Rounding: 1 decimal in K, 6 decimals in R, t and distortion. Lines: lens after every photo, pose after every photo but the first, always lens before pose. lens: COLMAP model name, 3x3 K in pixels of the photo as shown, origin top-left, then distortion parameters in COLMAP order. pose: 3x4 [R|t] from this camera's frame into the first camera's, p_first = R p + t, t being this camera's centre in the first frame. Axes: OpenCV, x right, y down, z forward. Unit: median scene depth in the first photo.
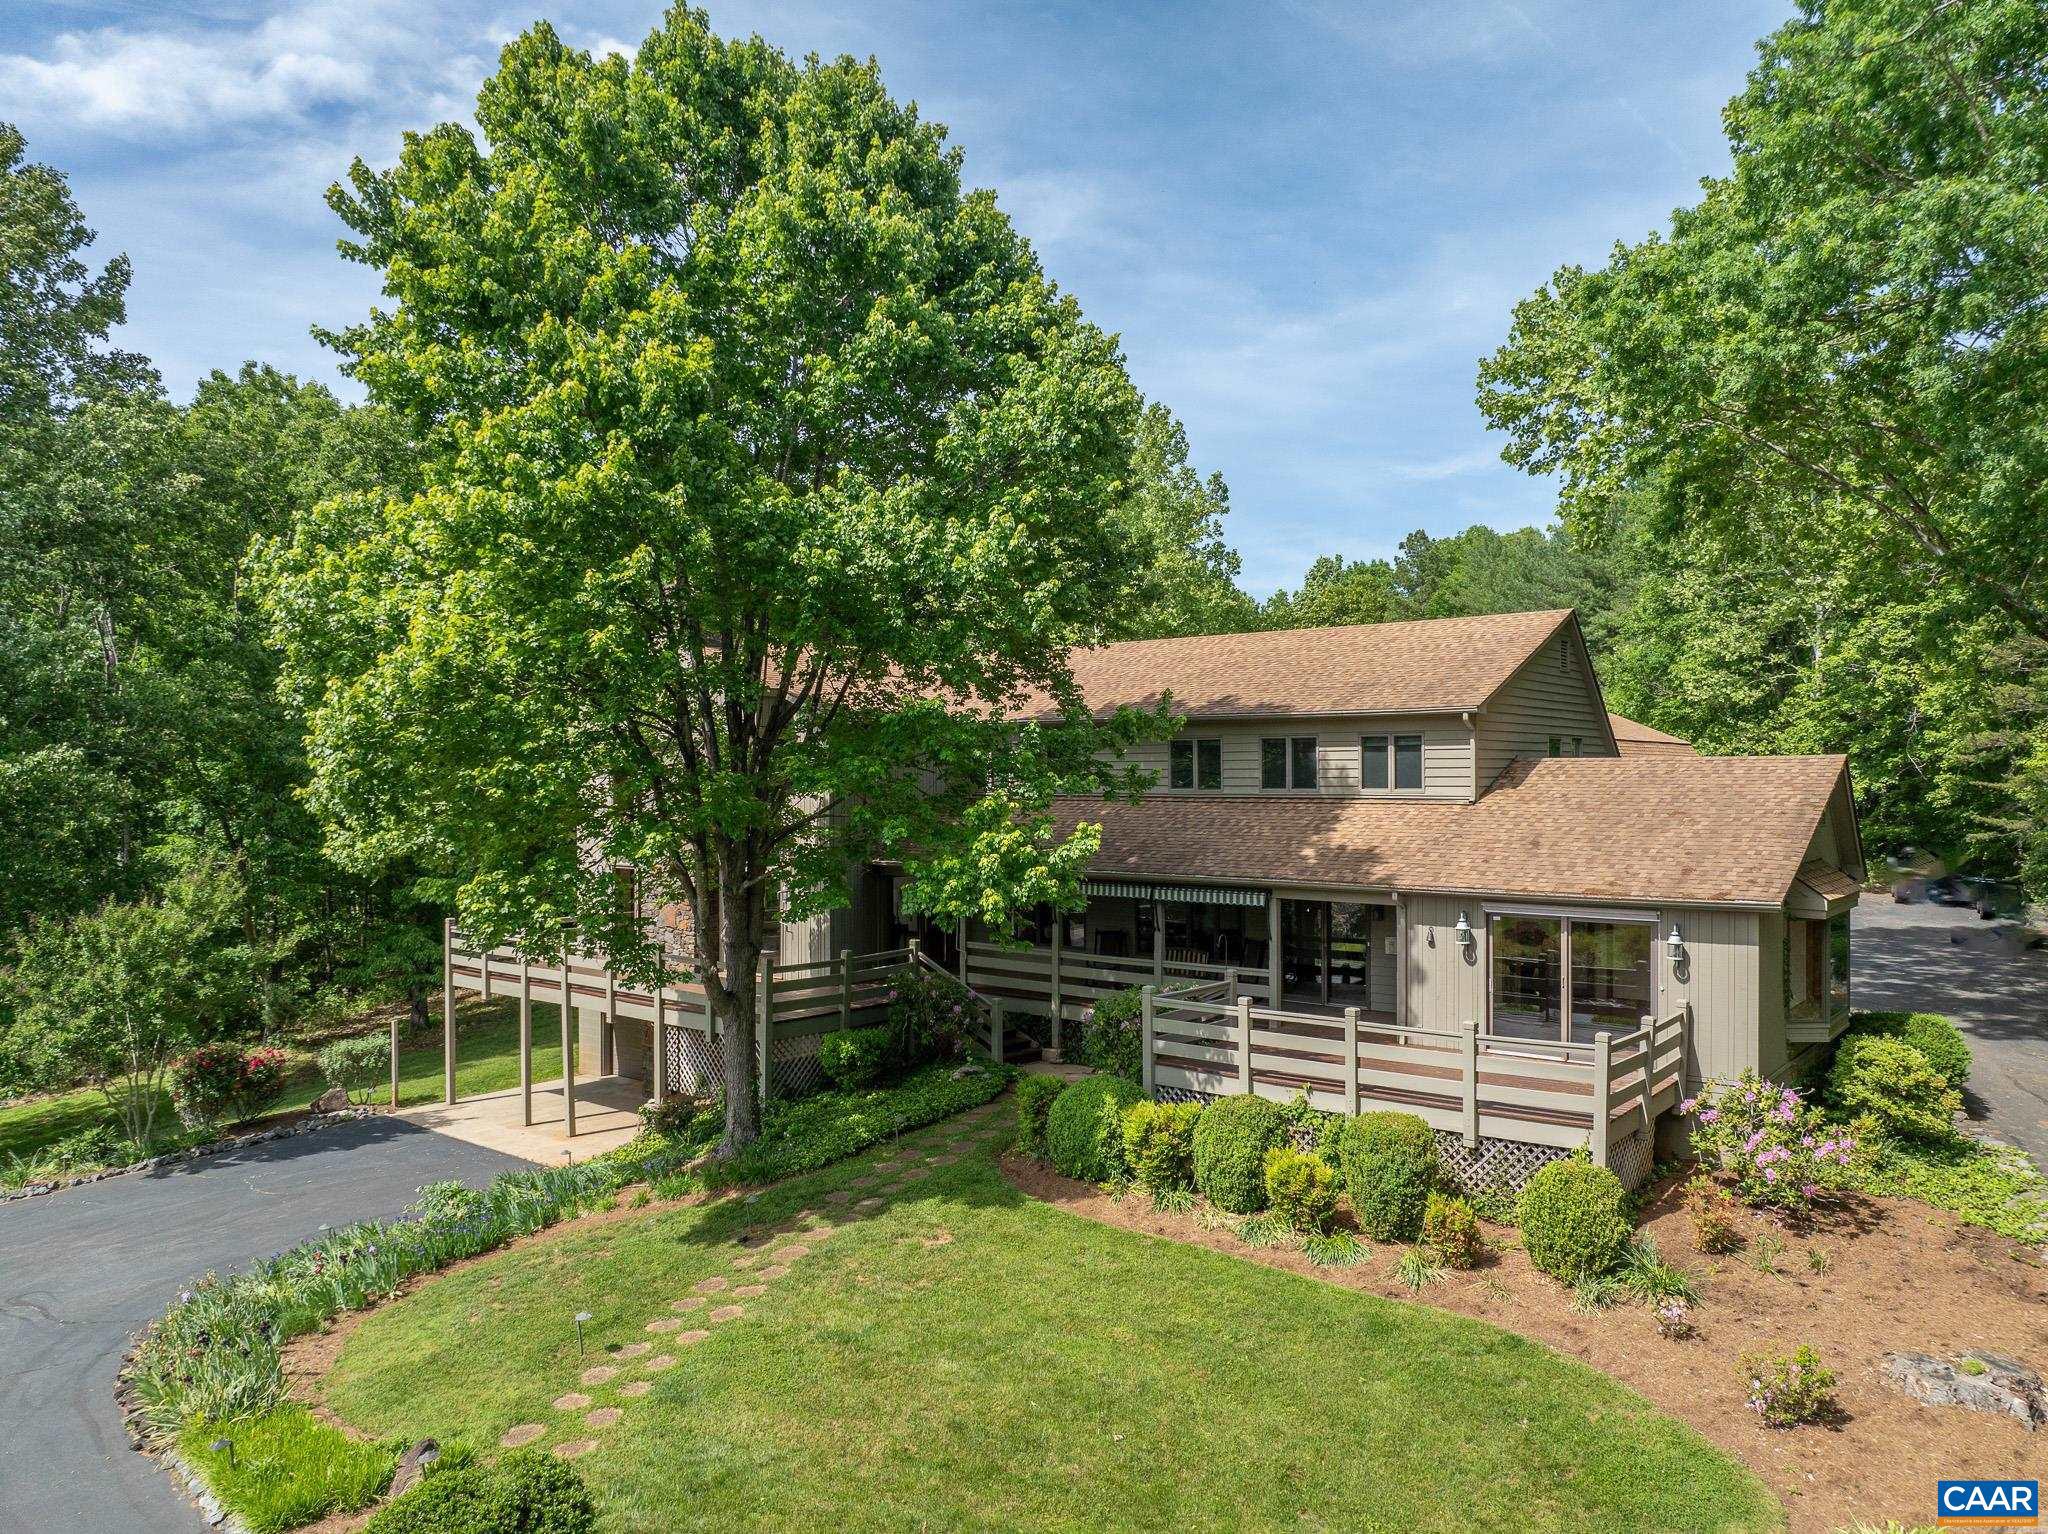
lens RADIAL K [[1456.7, 0, 1028.0], [0, 1456.7, 824.0], [0, 0, 1]] dist [-0.035807, -0.000877]
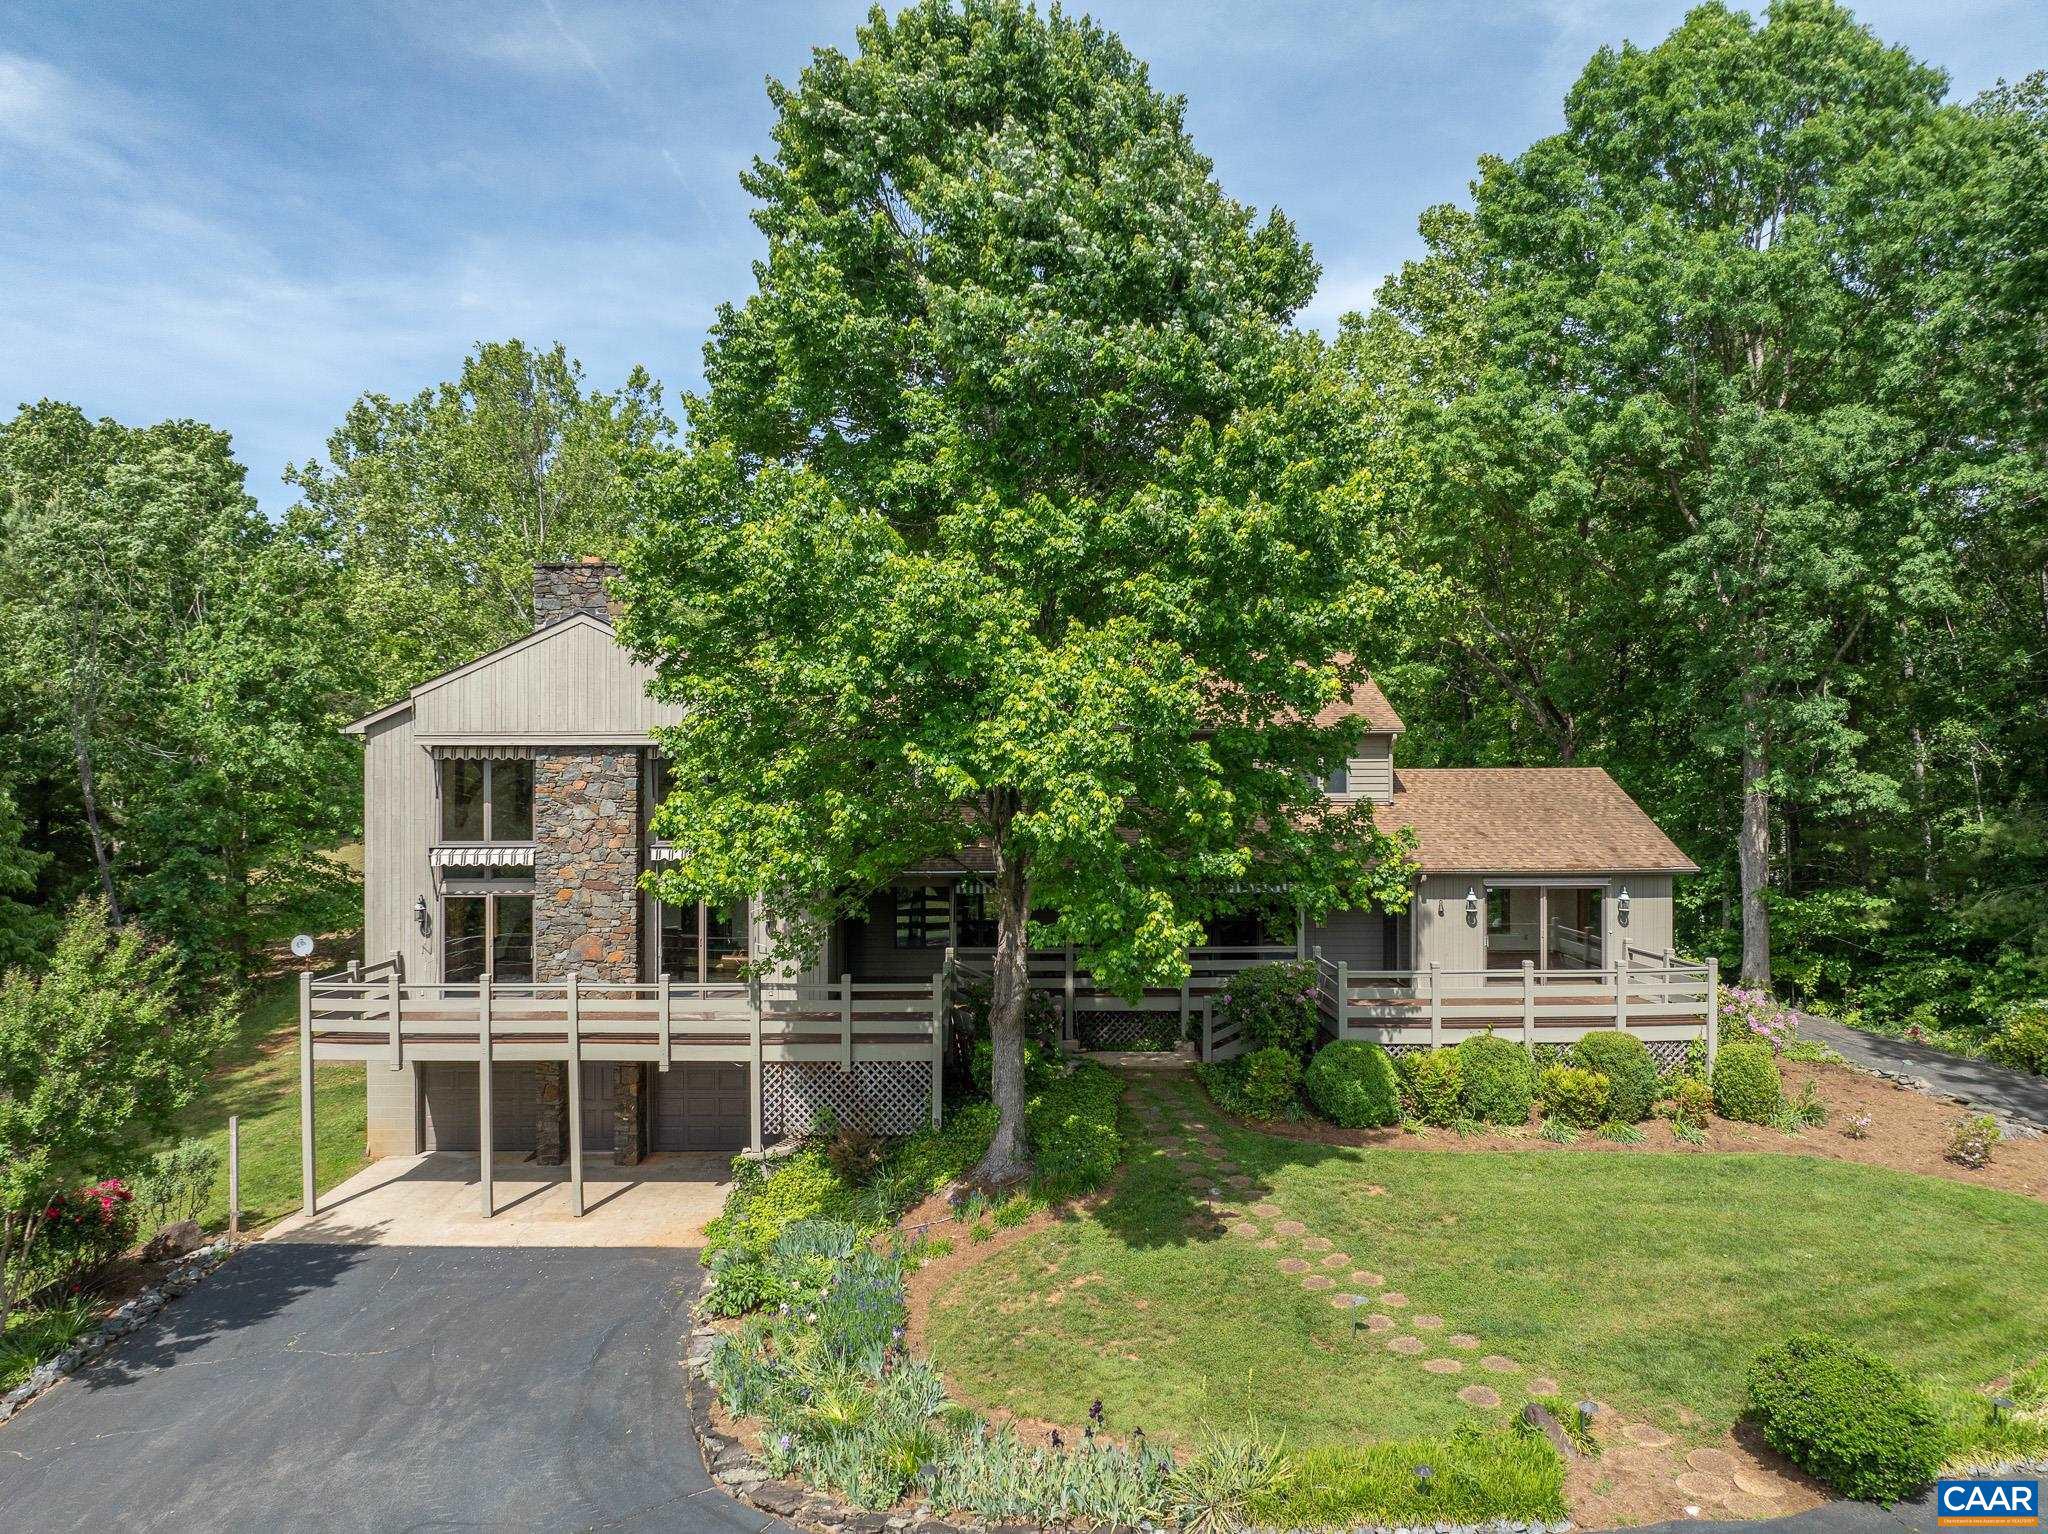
lens RADIAL K [[1449.3, 0, 1022.9], [0, 1449.3, 739.0], [0, 0, 1]] dist [-0.039234, -0.004667]
pose [[0.770139, 0.015073, 0.637698, -0.848842], [0.021876, 0.998509, -0.050022, -0.017814], [-0.637501, 0.052474, 0.768661, 0.232153]]
